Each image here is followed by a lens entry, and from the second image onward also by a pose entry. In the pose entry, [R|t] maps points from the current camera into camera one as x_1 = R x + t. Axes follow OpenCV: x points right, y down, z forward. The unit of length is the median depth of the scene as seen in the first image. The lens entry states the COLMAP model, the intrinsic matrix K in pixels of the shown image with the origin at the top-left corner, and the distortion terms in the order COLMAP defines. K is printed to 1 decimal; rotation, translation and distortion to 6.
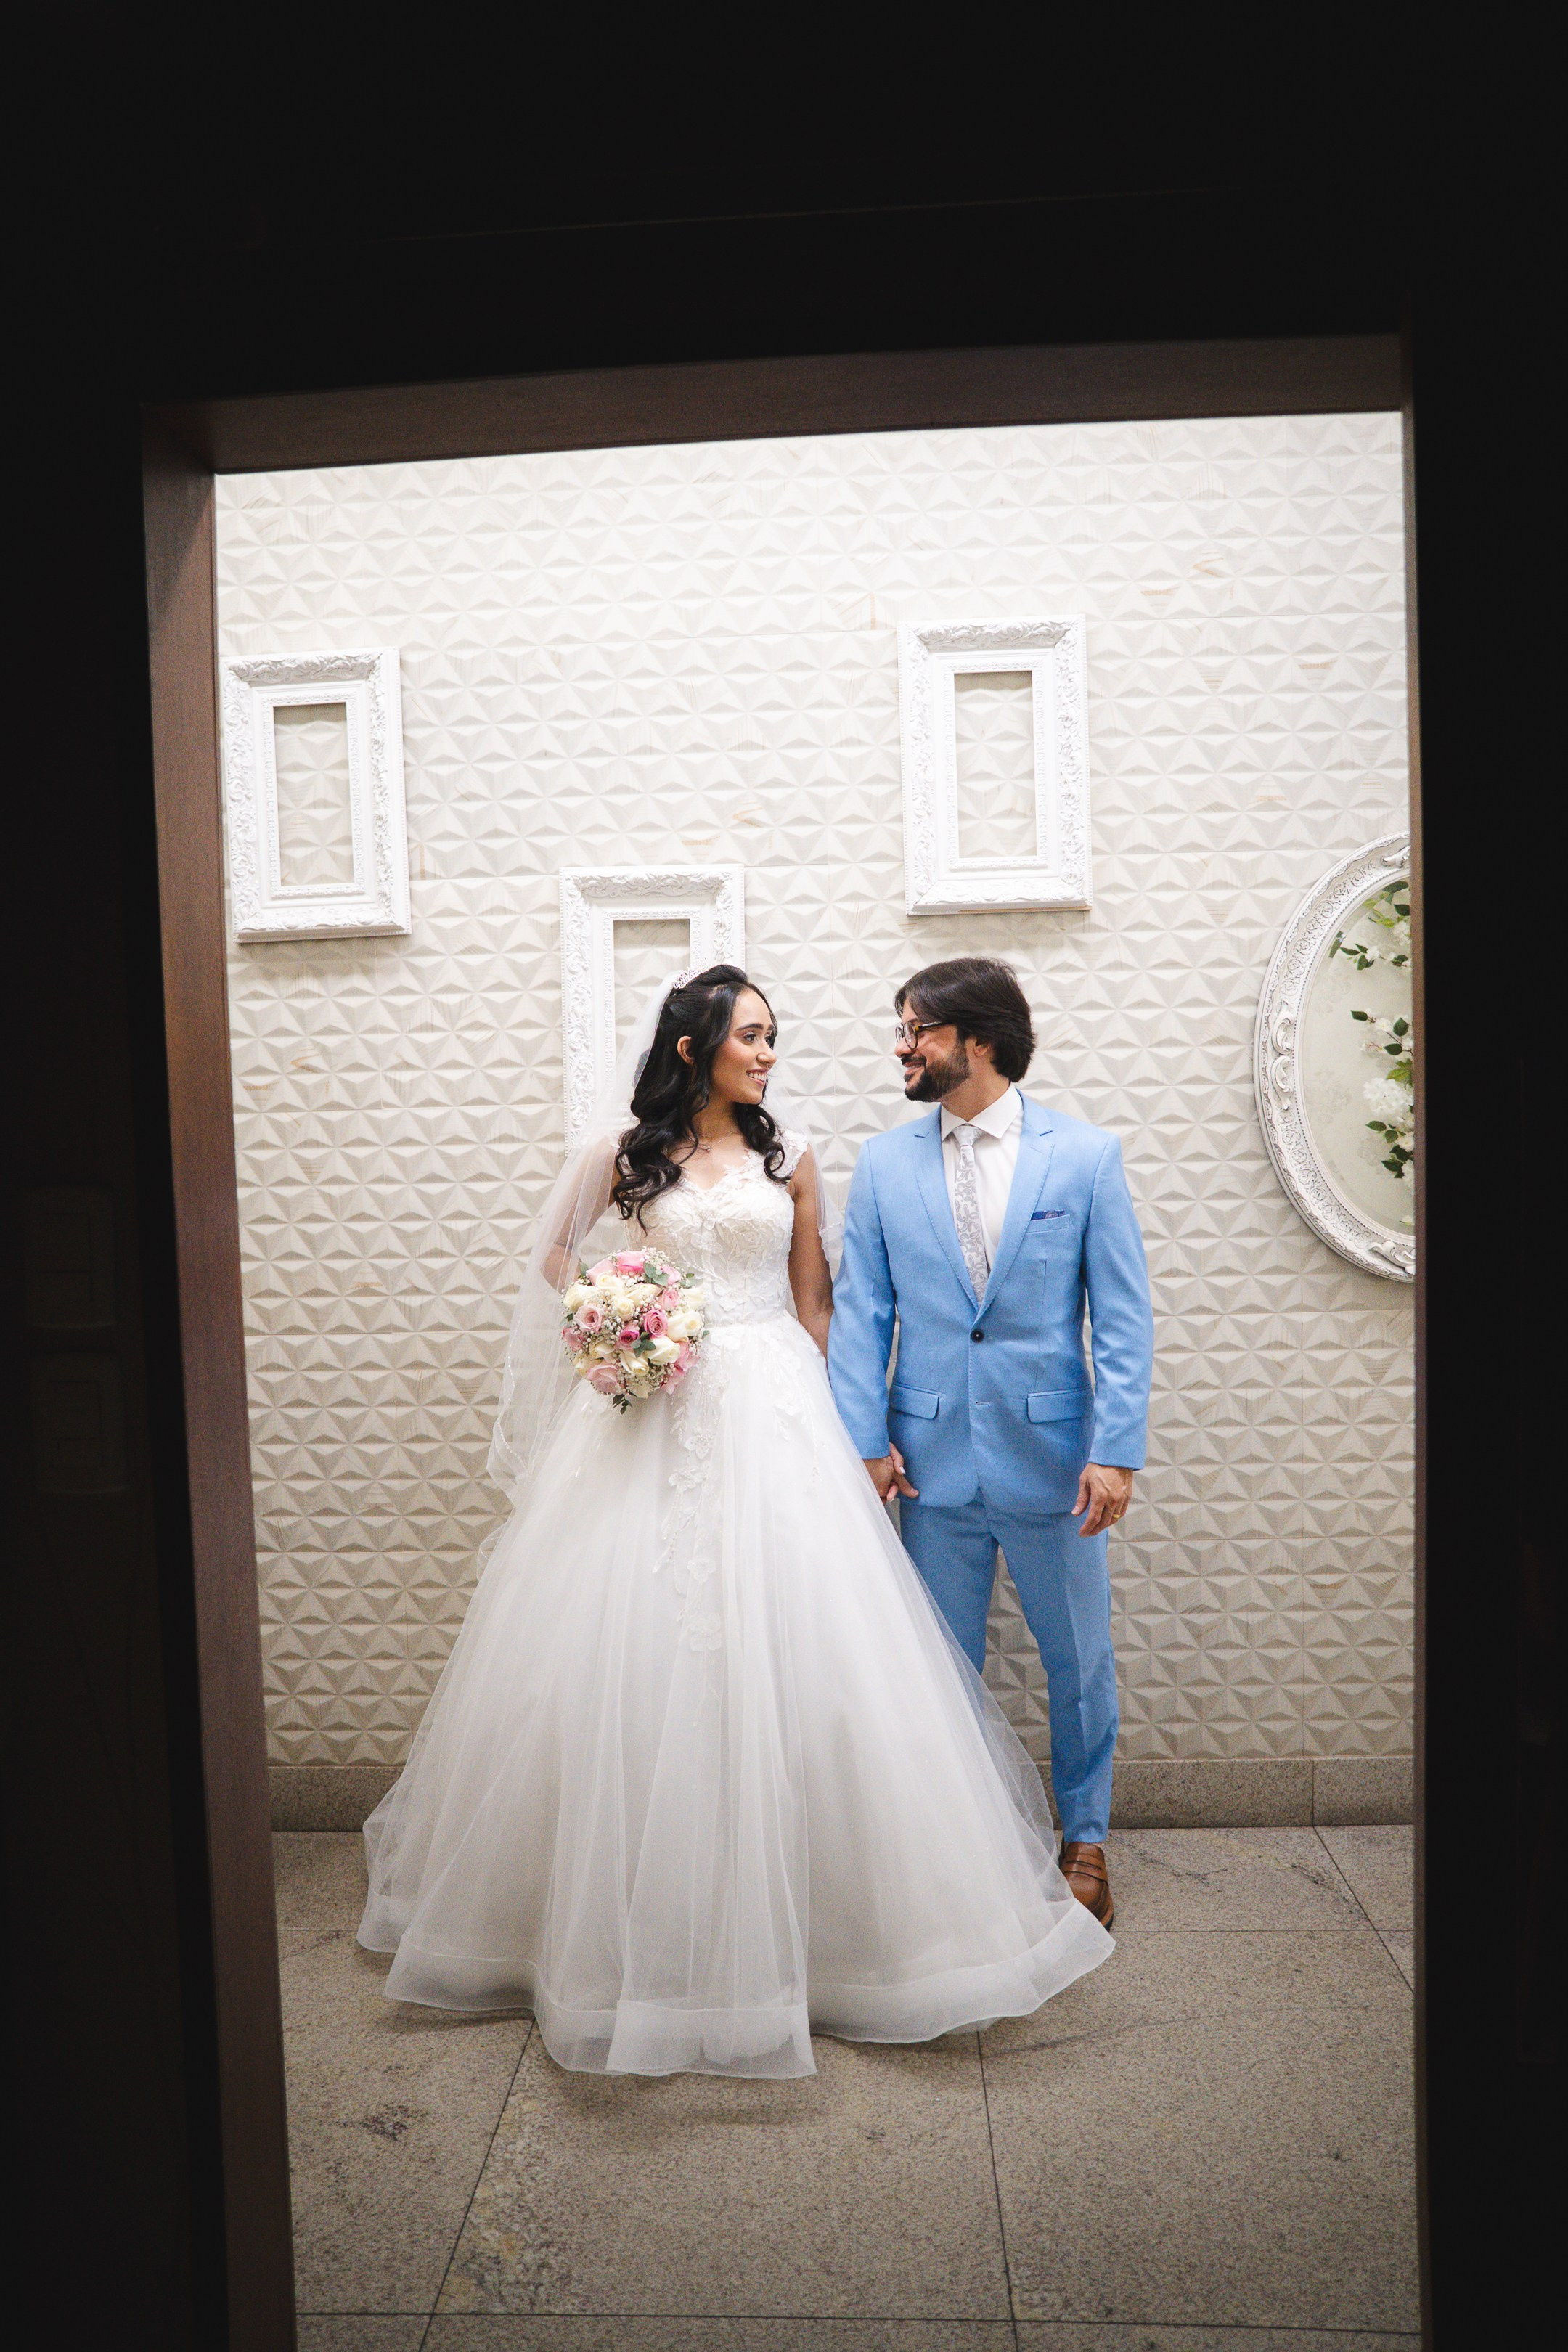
lens RADIAL K [[1620.2, 0, 778.6], [0, 1620.2, 1134.2], [0, 0, 1]] dist [-0.097203, 0.093419]
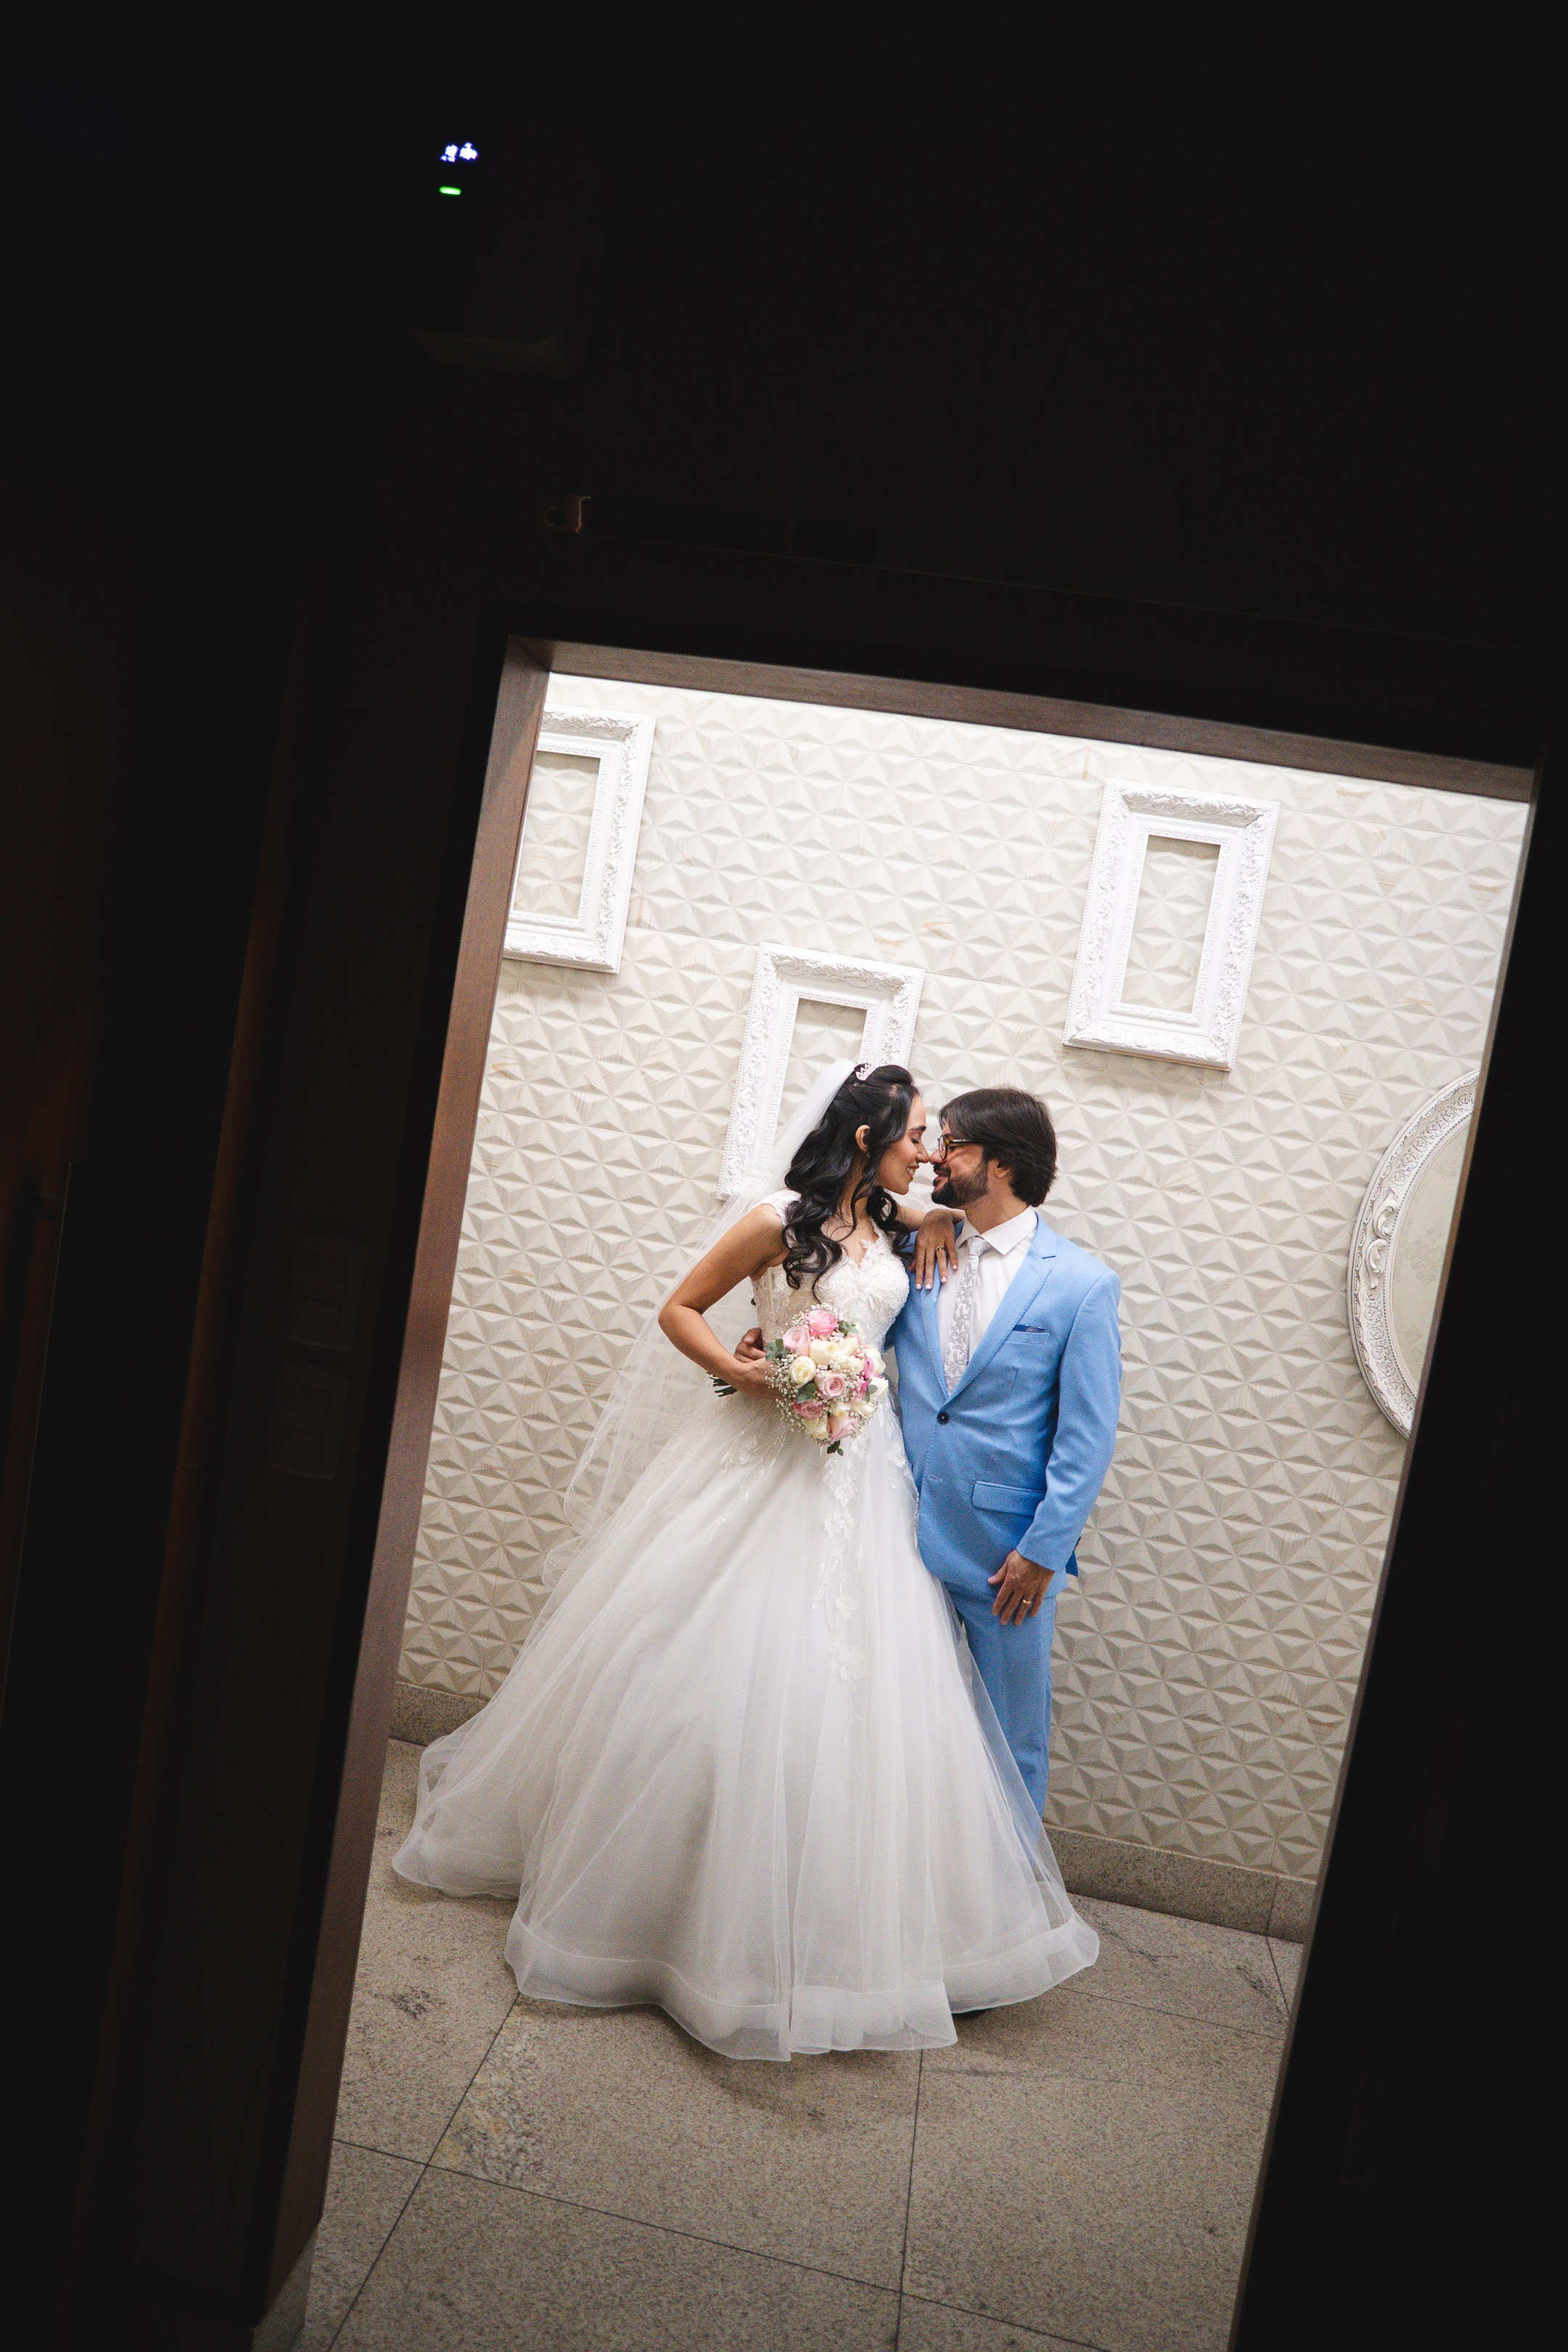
lens RADIAL K [[1620.2, 0, 778.6], [0, 1620.2, 1134.2], [0, 0, 1]] dist [-0.097203, 0.093419]
pose [[0.977478, 0.194531, -0.081818, -0.007279], [-0.193153, 0.980863, 0.024507, -0.065250], [0.085020, -0.008152, 0.996346, -0.105617]]
